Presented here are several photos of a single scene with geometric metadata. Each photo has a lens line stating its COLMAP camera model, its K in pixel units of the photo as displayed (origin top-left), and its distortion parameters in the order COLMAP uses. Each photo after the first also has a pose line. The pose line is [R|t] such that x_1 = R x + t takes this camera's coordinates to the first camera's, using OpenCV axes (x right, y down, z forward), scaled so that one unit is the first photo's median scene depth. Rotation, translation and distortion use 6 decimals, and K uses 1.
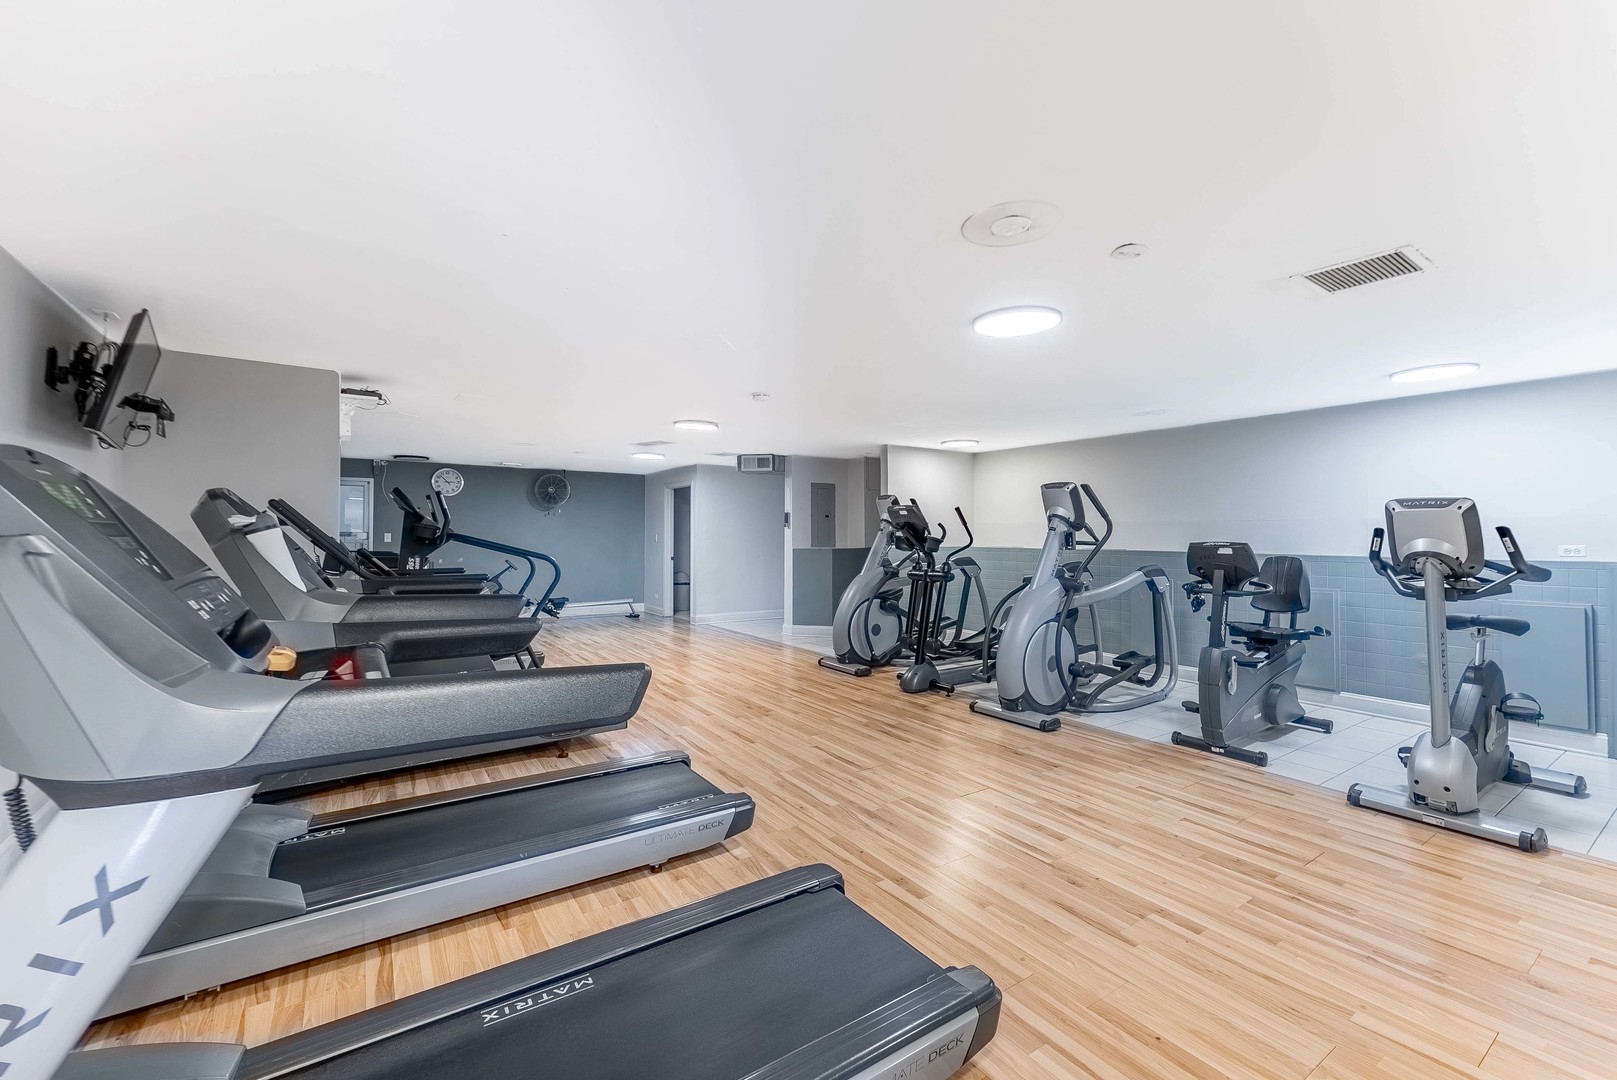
lens RADIAL K [[670.8, 0, 808.5], [0, 670.8, 540.0], [0, 0, 1]] dist [-0.000576, 0.000037]
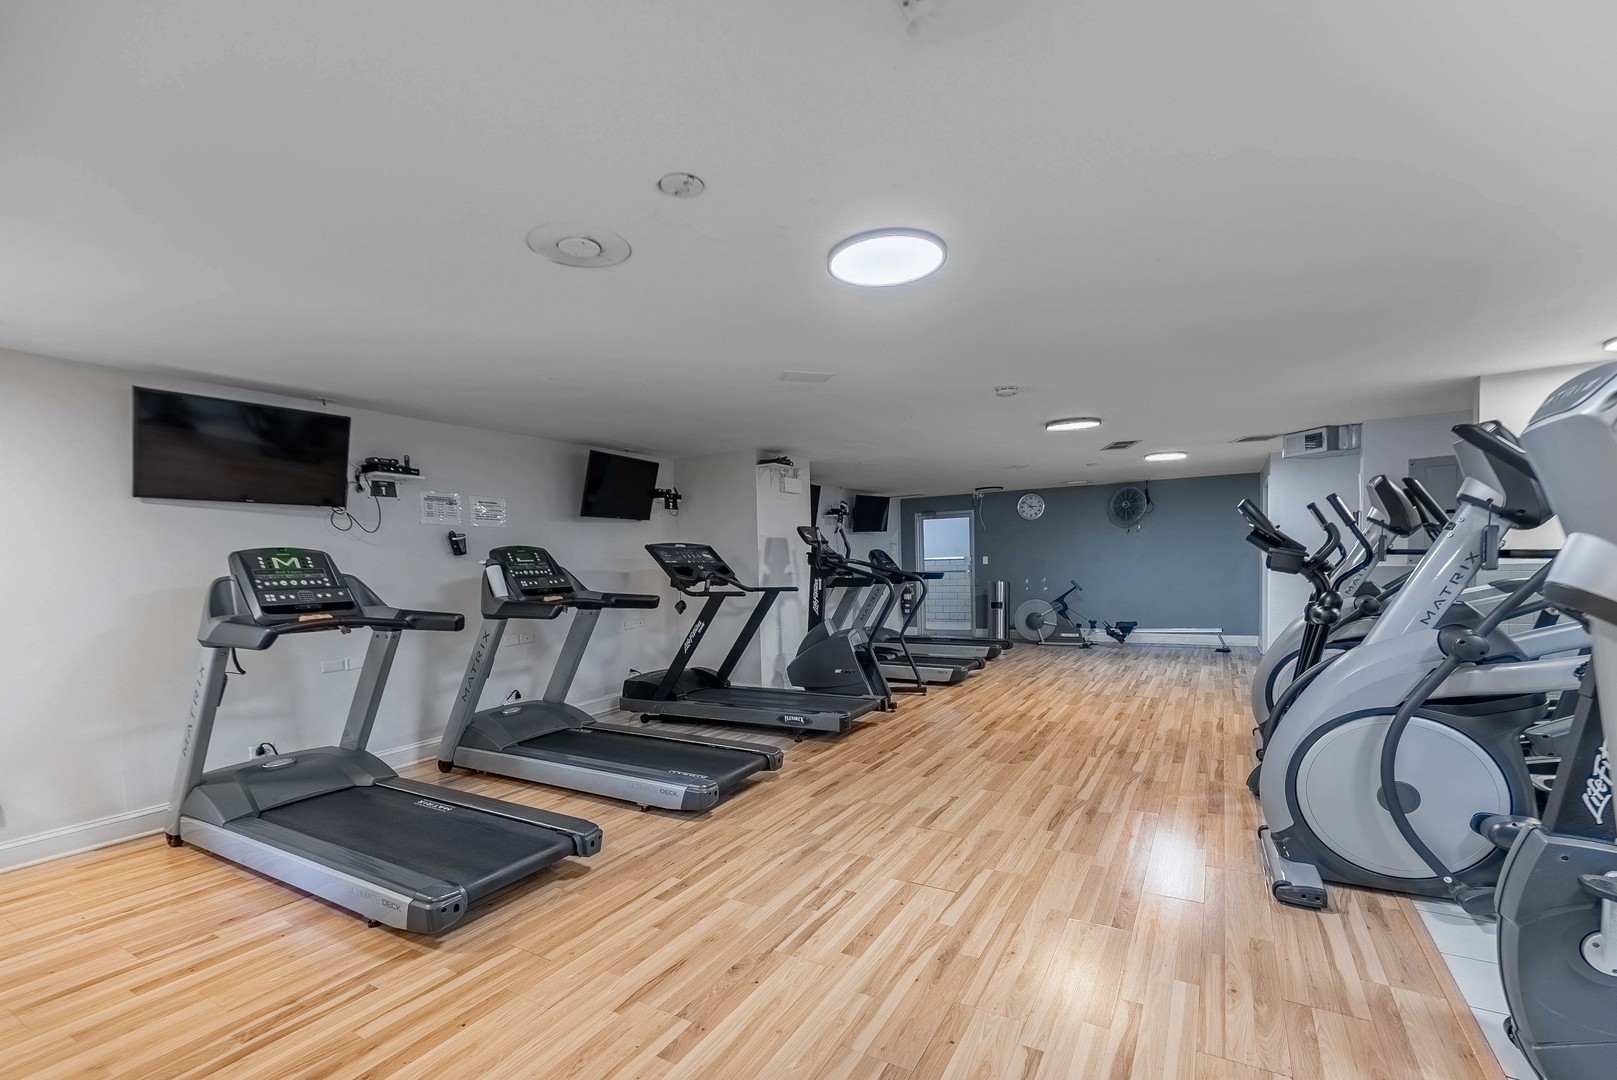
lens RADIAL K [[706.8, 0, 809.4], [0, 706.8, 610.7], [0, 0, 1]] dist [0.000461, -0.000020]
pose [[0.428615, 0.047004, -0.902264, 0.827617], [0.021247, 0.997845, 0.062076, 0.002605], [0.903237, -0.045778, 0.426692, 0.487635]]
